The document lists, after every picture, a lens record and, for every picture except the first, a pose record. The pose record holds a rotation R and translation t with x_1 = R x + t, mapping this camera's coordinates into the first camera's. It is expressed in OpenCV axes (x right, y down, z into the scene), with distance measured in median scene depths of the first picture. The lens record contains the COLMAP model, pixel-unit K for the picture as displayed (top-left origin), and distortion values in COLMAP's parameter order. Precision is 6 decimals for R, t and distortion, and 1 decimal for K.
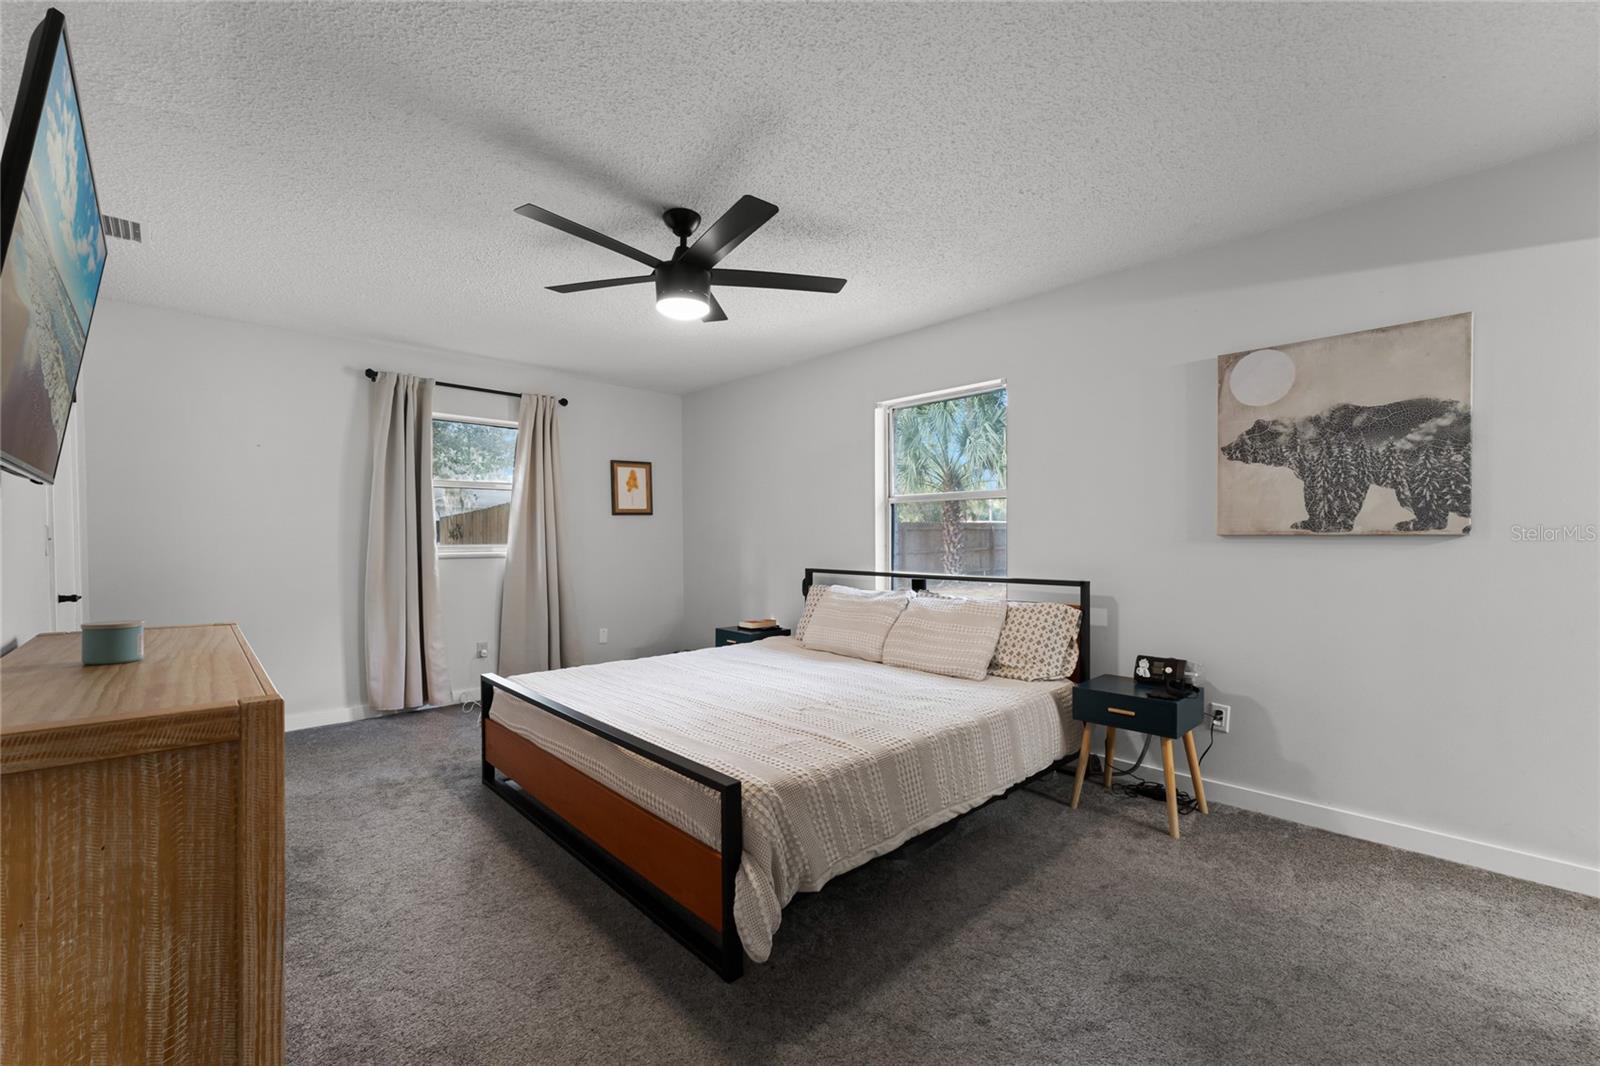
lens RADIAL K [[691.9, 0, 800.0], [0, 691.9, 533.0], [0, 0, 1]] dist [0.000094, -0.000002]
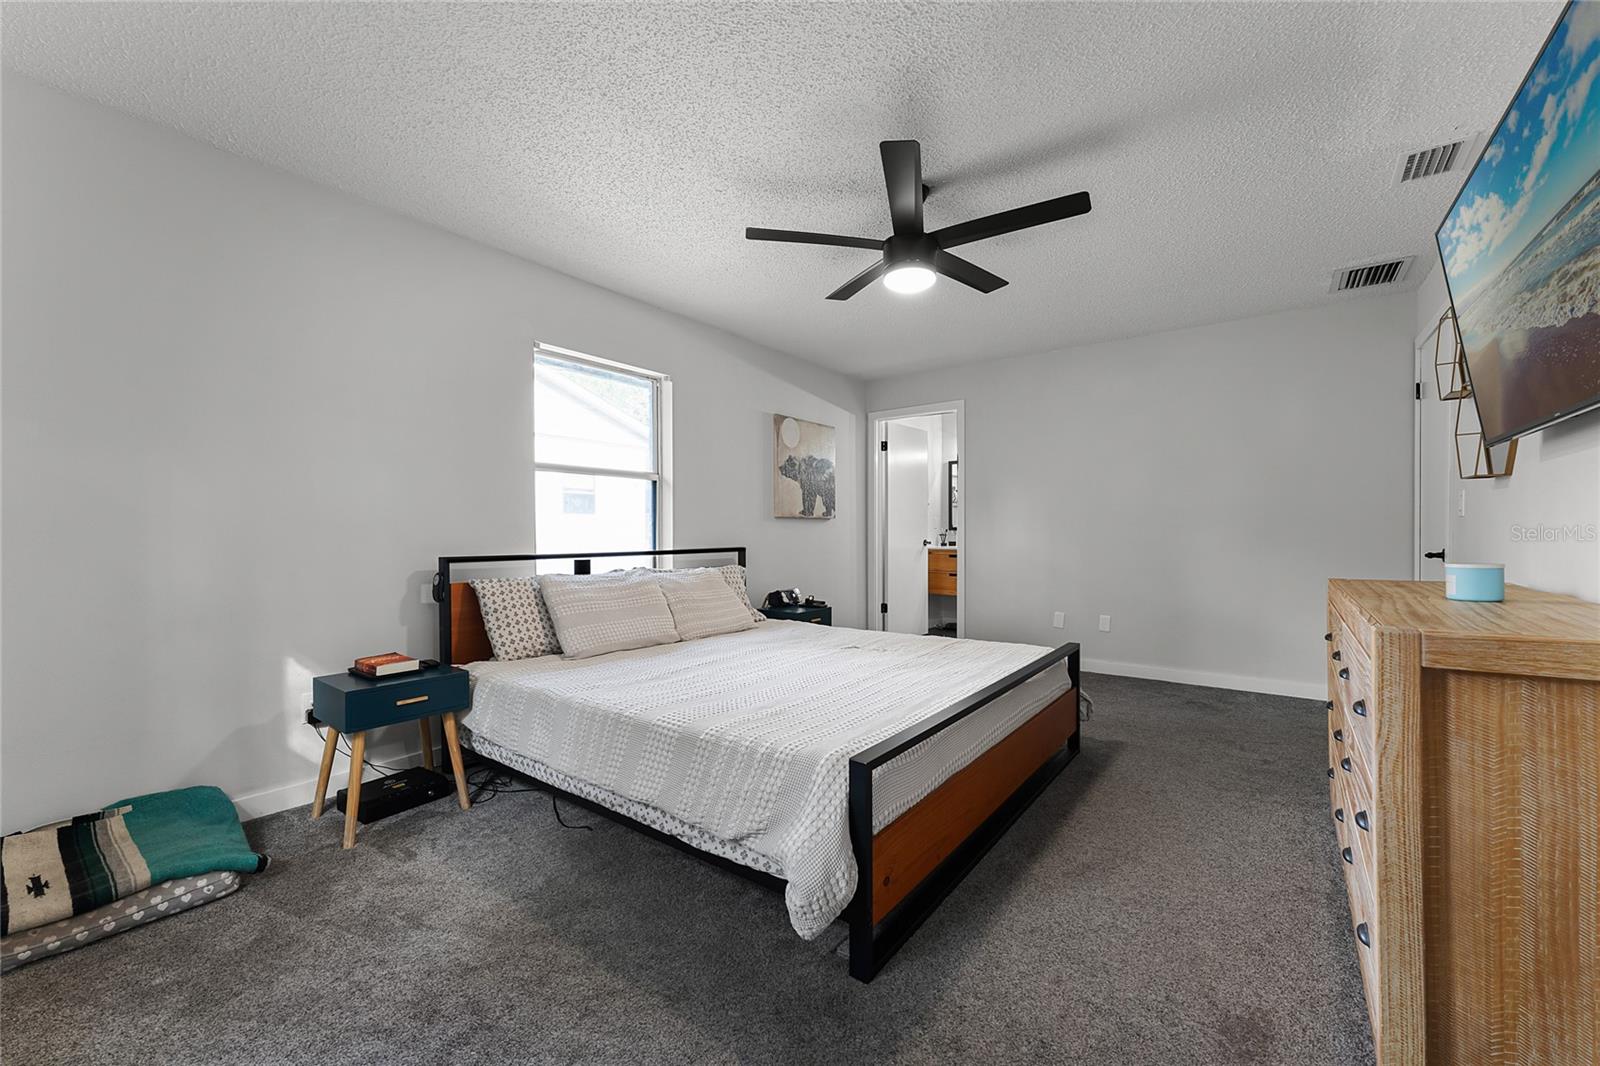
lens RADIAL K [[637.2, 0, 790.1], [0, 637.2, 537.6], [0, 0, 1]] dist [0.002344, 0.000251]
pose [[-0.170369, -0.018164, 0.985213, -1.032625], [-0.016538, 0.999742, 0.015572, 0.031131], [-0.985242, -0.013641, -0.170625, 1.304446]]
